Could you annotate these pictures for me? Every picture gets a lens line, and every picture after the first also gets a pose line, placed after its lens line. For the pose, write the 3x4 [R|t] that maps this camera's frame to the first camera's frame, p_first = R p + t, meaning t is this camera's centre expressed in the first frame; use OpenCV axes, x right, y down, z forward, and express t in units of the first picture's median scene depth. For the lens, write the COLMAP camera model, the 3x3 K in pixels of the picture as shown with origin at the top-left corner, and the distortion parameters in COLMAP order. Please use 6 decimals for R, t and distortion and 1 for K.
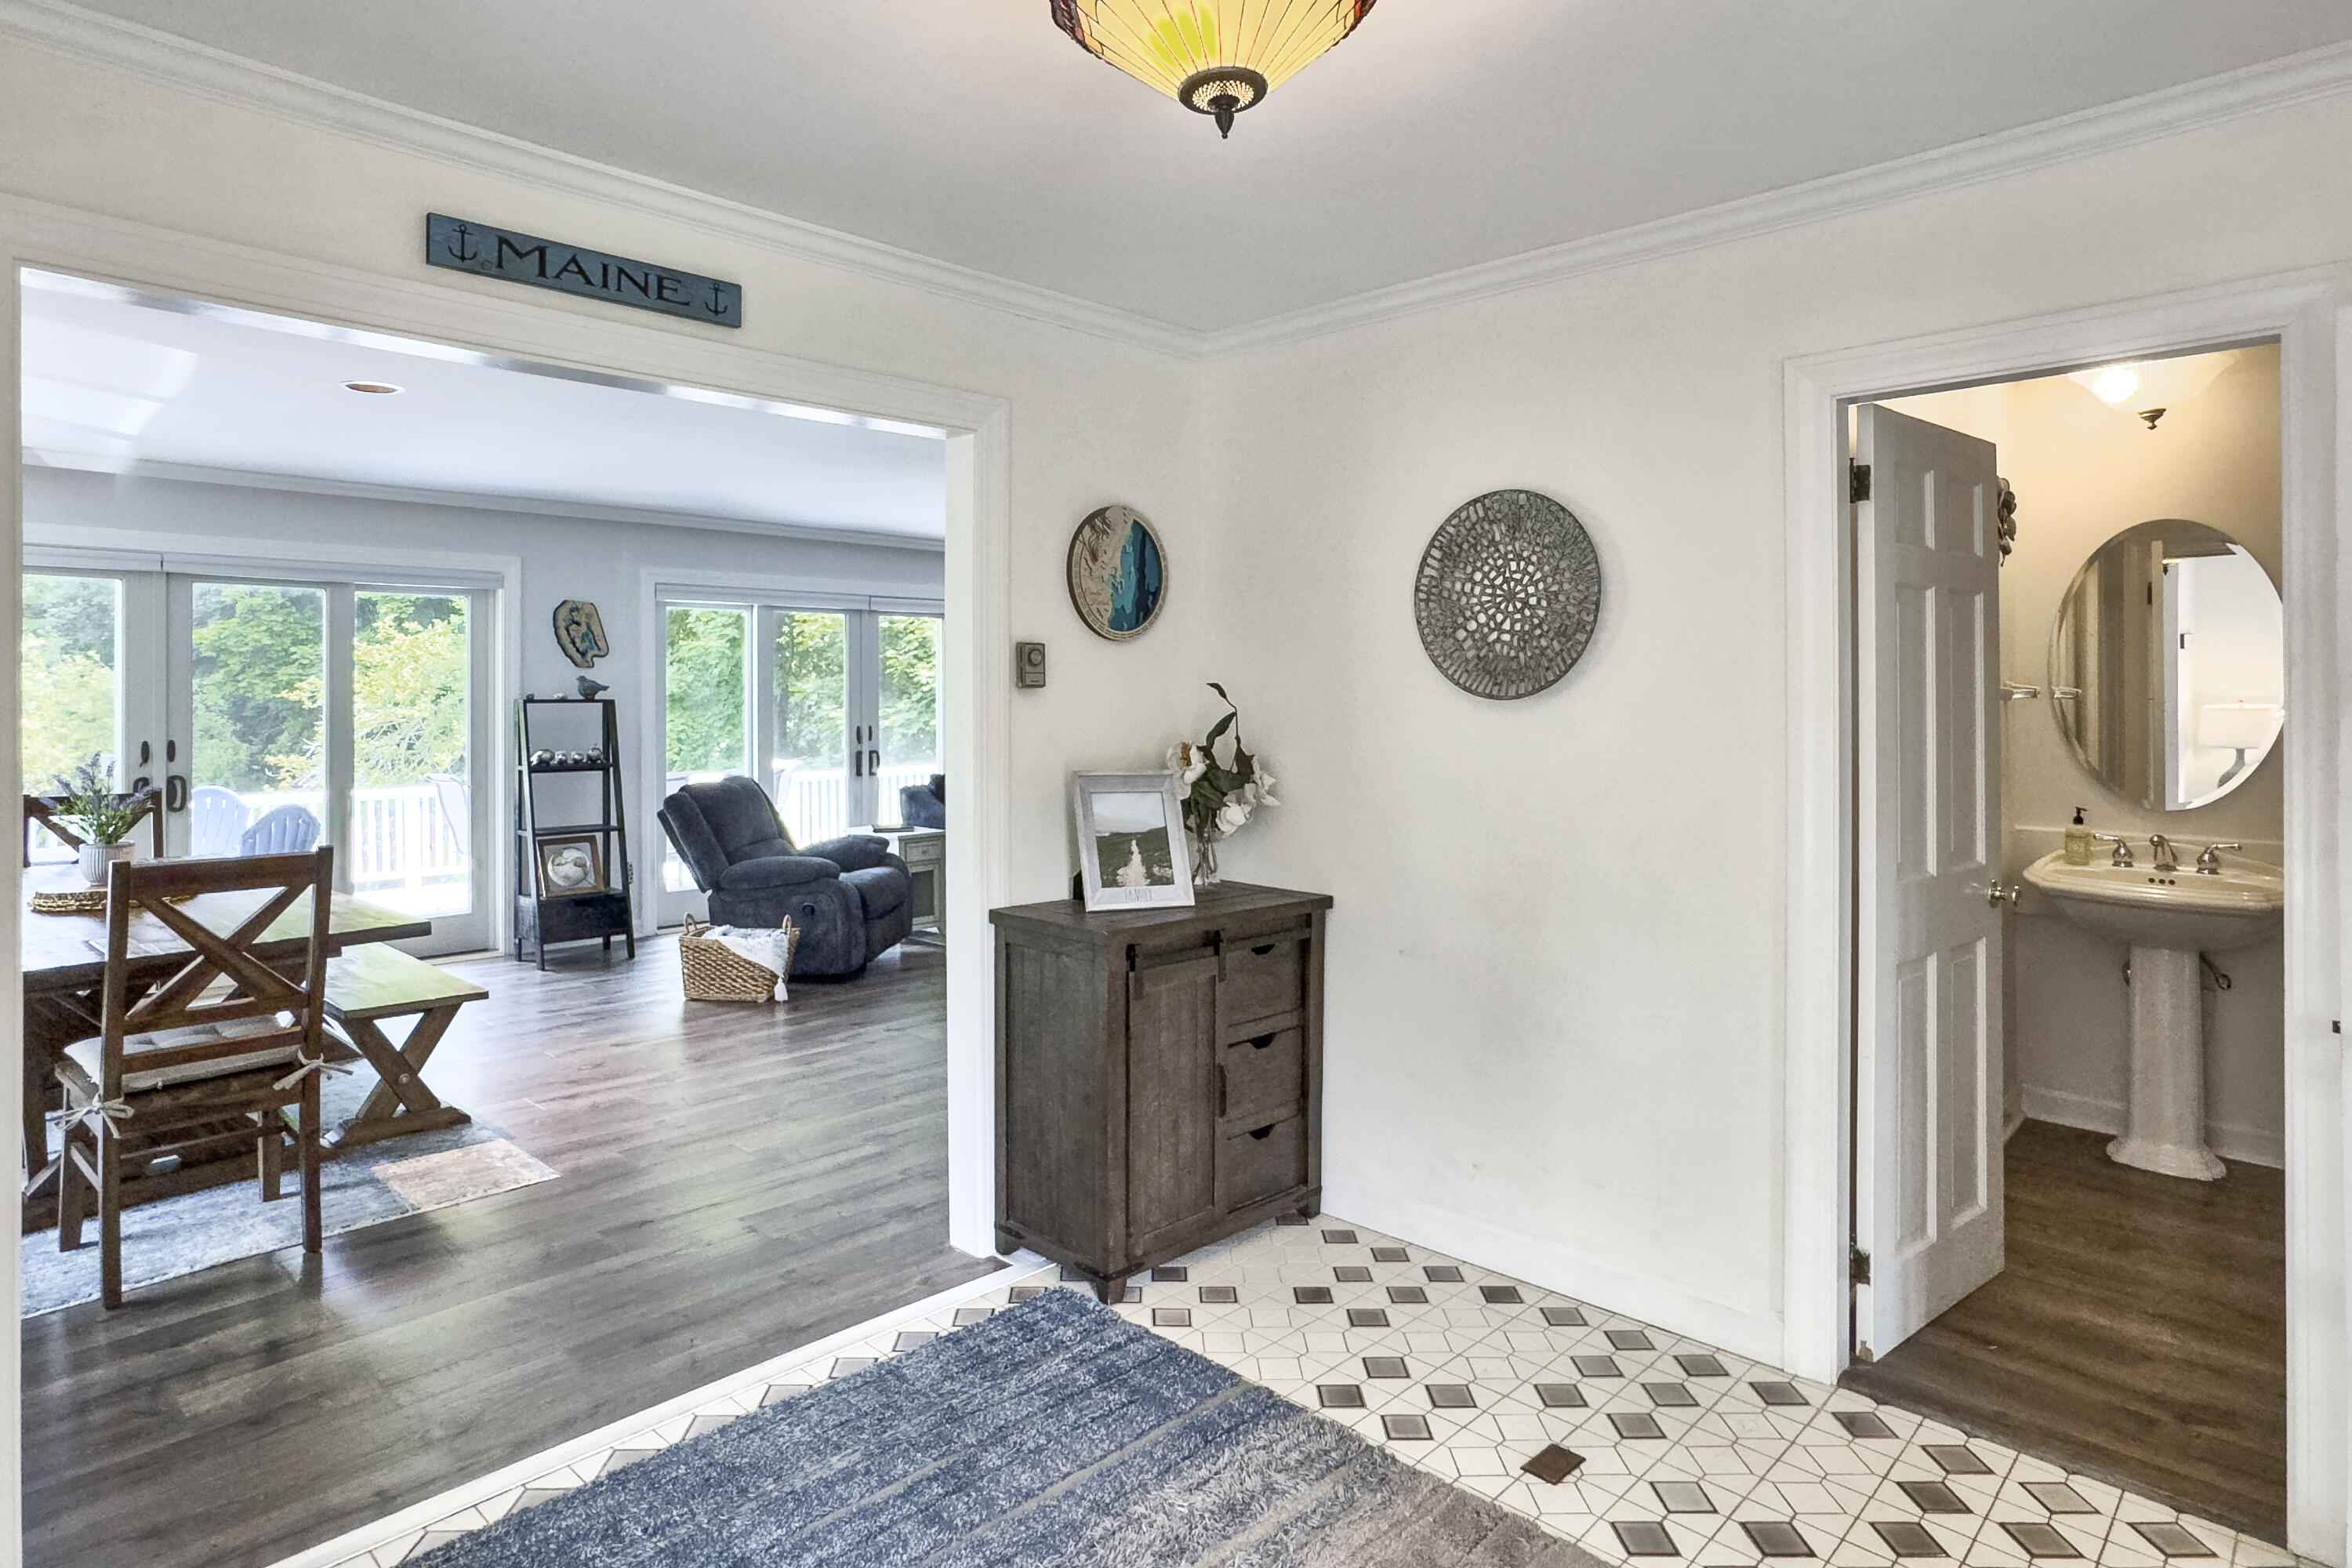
lens RADIAL K [[1302.6, 0, 1175.7], [0, 1302.6, 682.7], [0, 0, 1]] dist [-0.079517, 0.050303]
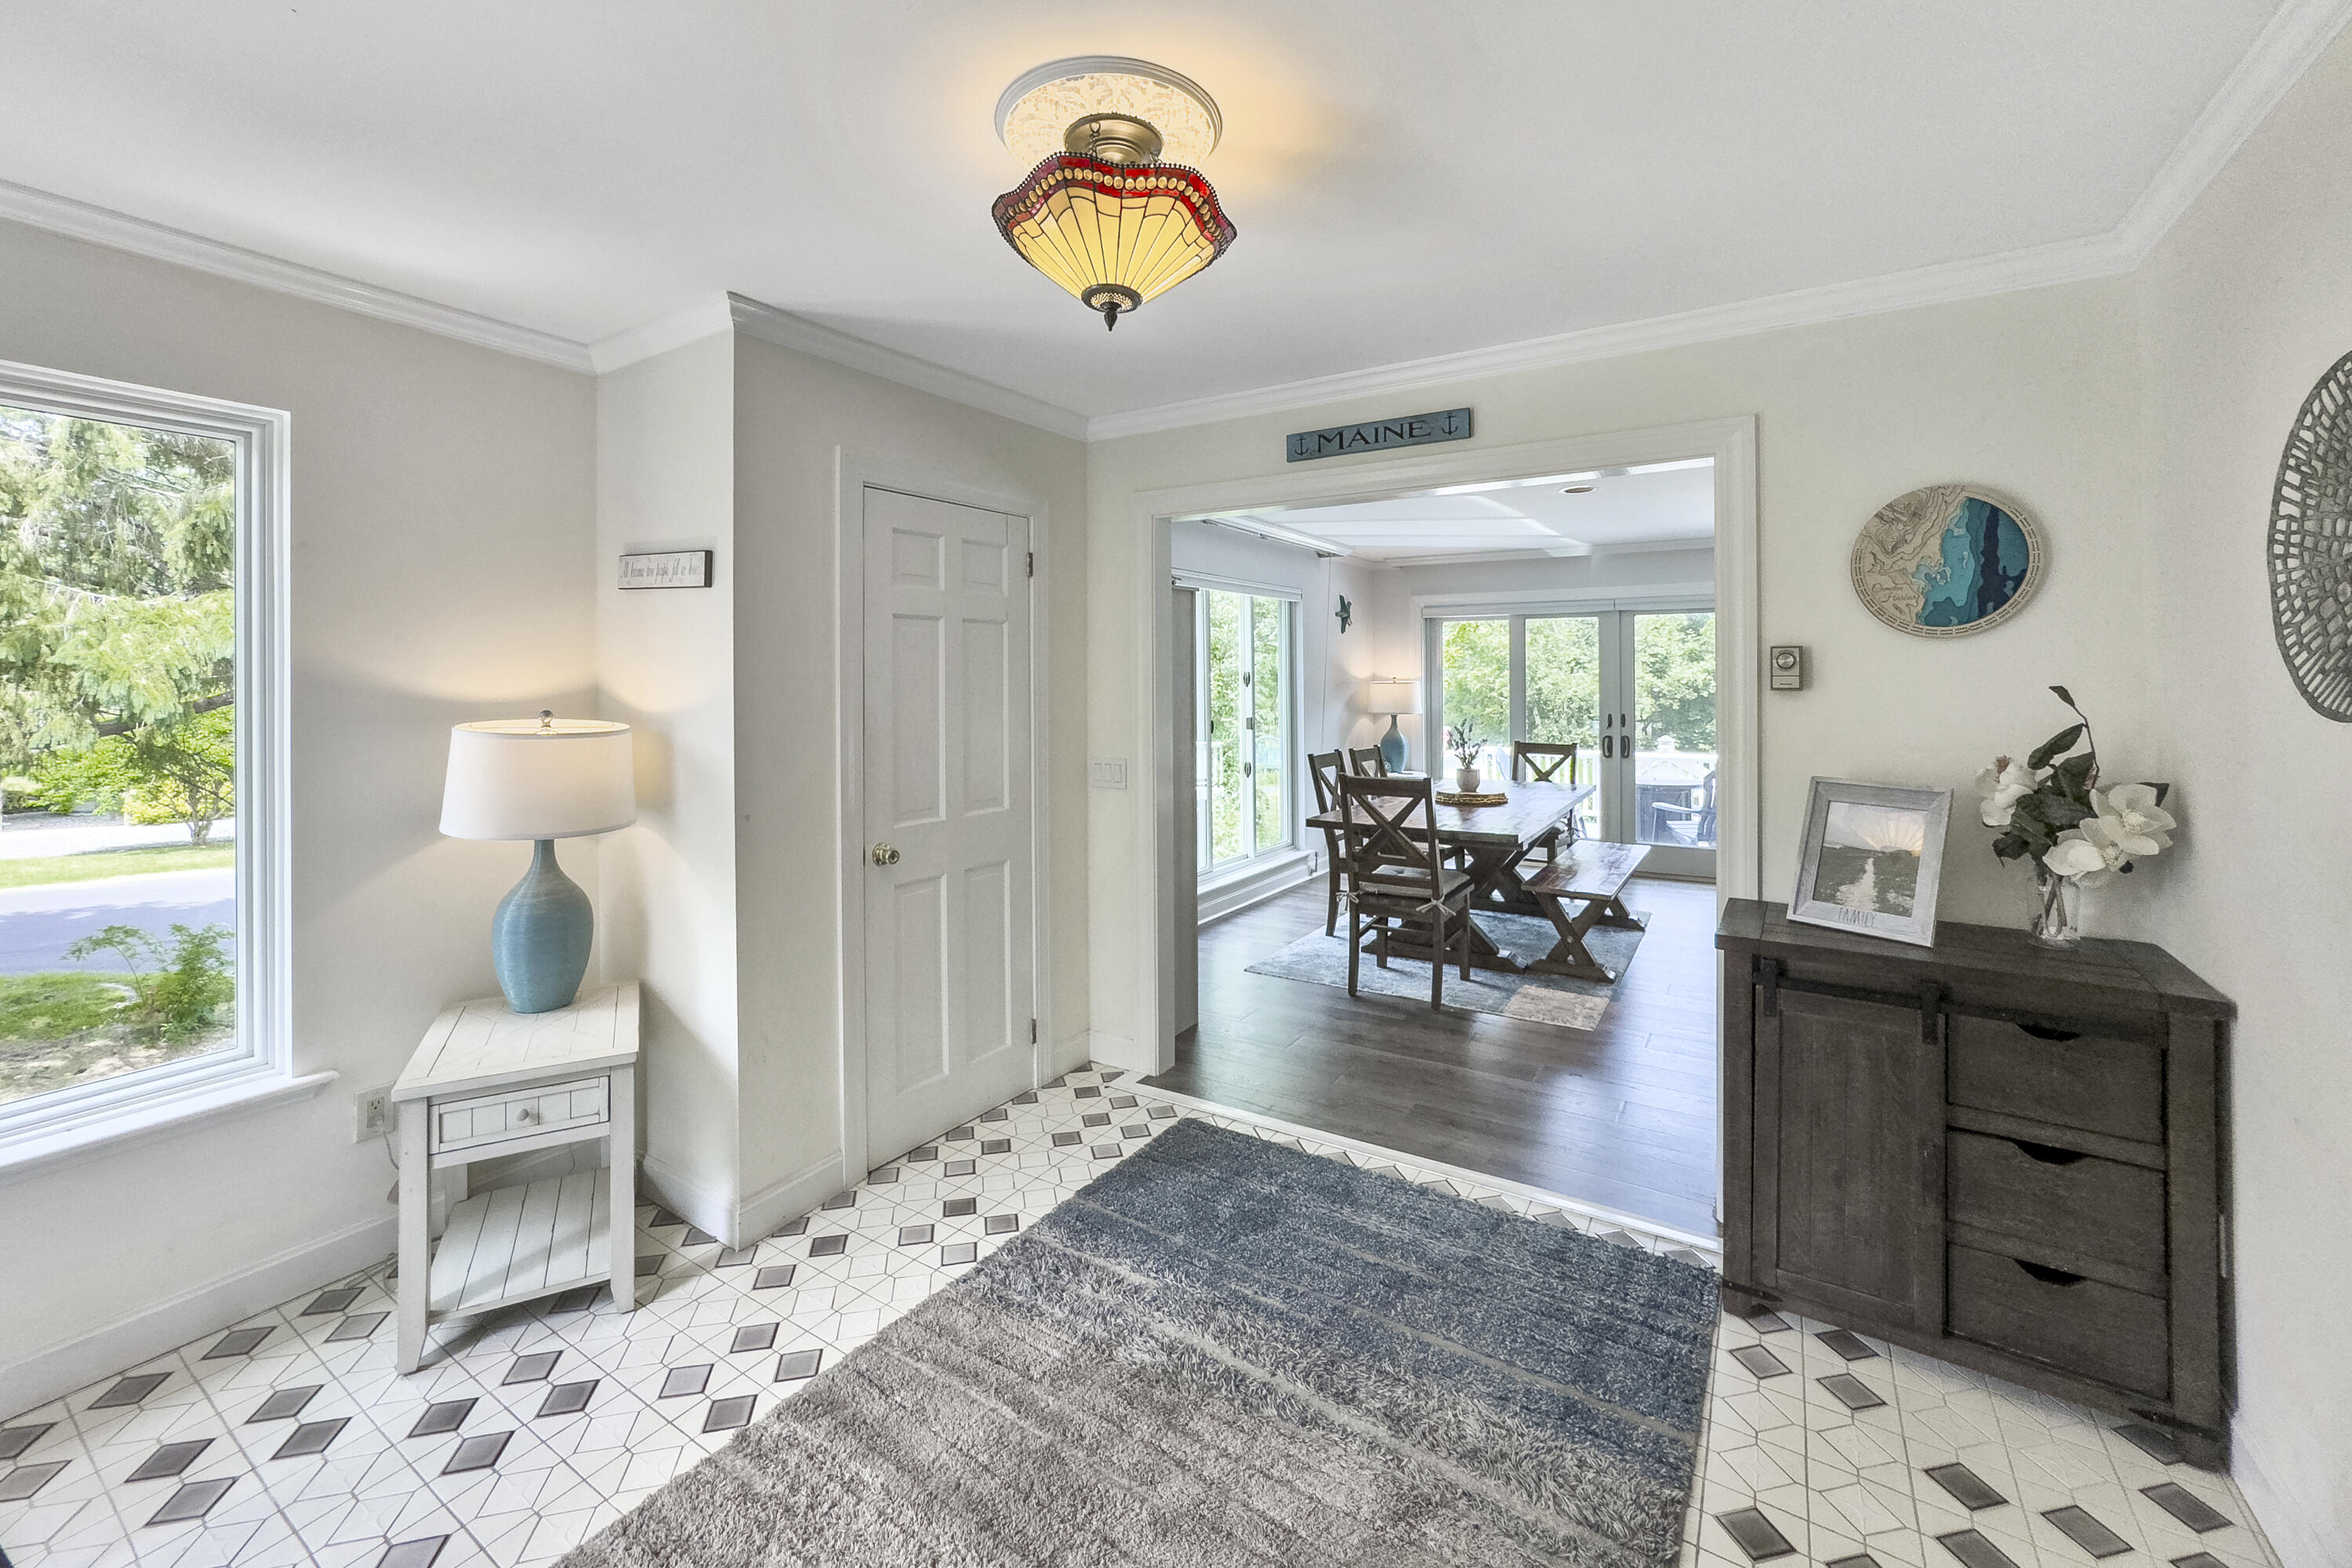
lens RADIAL K [[939.7, 0, 1176.8], [0, 939.7, 677.9], [0, 0, 1]] dist [-0.000728, -0.000030]
pose [[0.208544, -0.001844, -0.978011, 0.528332], [0.009098, 0.999959, 0.000055, -0.010551], [0.977971, -0.008909, 0.208552, 0.398624]]
